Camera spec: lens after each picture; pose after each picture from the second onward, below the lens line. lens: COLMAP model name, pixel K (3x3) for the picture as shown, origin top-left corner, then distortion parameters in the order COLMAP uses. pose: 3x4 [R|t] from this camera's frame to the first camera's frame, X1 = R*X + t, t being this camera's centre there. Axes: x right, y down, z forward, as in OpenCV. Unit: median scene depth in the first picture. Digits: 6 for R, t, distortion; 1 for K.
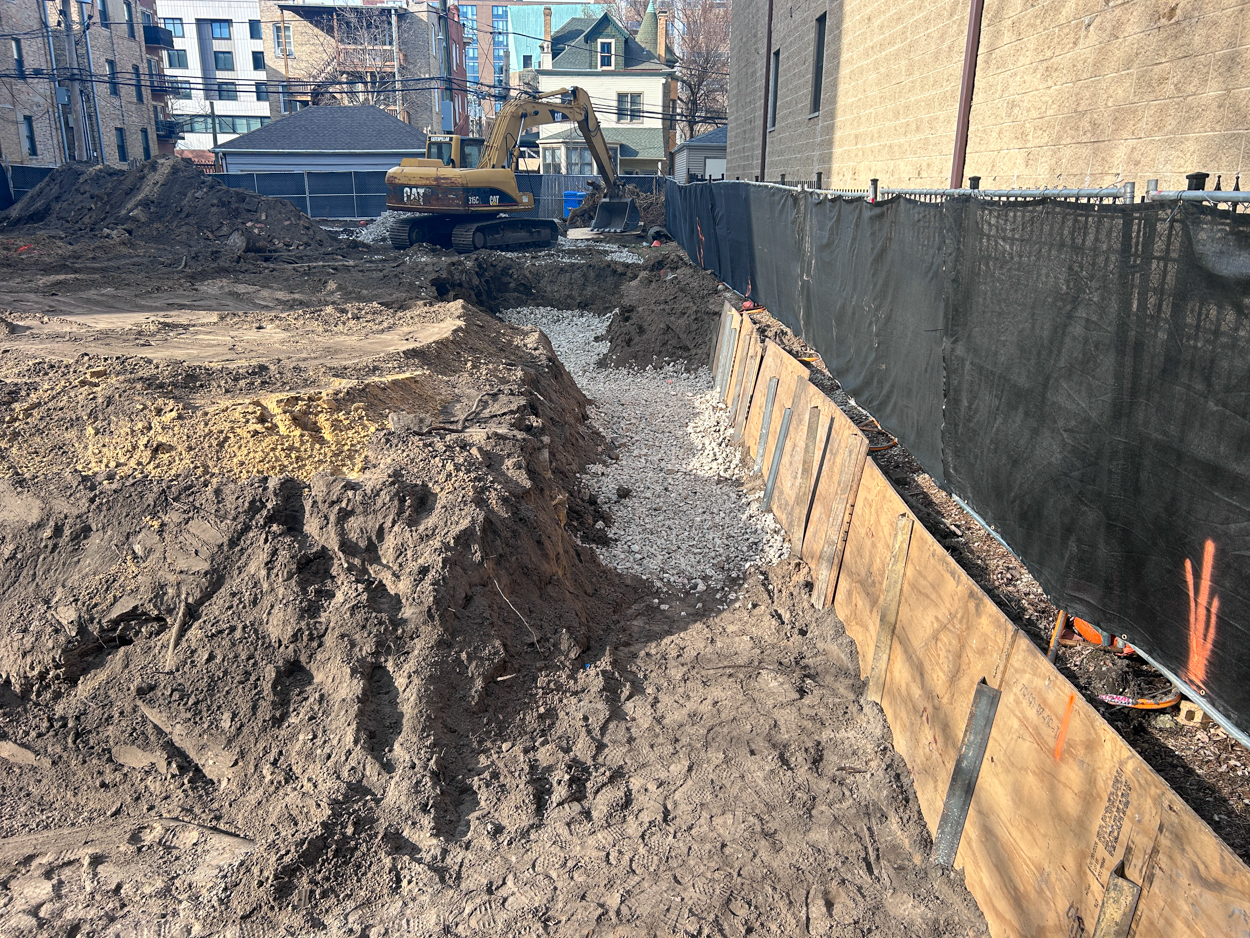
lens RADIAL K [[933.0, 0, 625.0], [0, 933.0, 469.0], [0, 0, 1]] dist [0.075417, -0.073439]
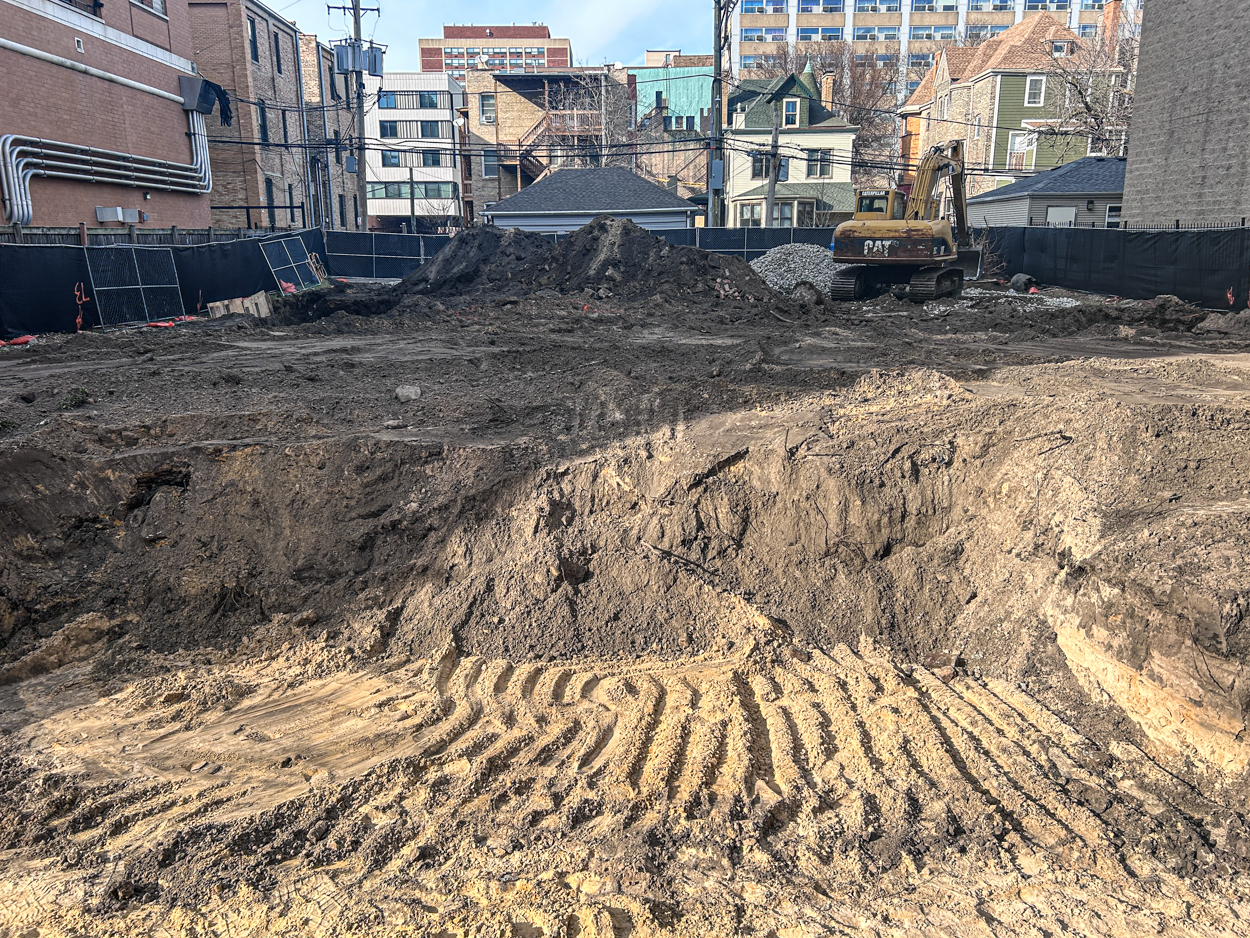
lens RADIAL K [[933.0, 0, 625.0], [0, 933.0, 469.0], [0, 0, 1]] dist [0.075417, -0.073439]
pose [[0.999454, -0.010901, -0.031188, -0.187383], [0.009158, 0.998418, -0.055468, 0.001229], [0.031744, 0.055152, 0.997973, -0.005492]]
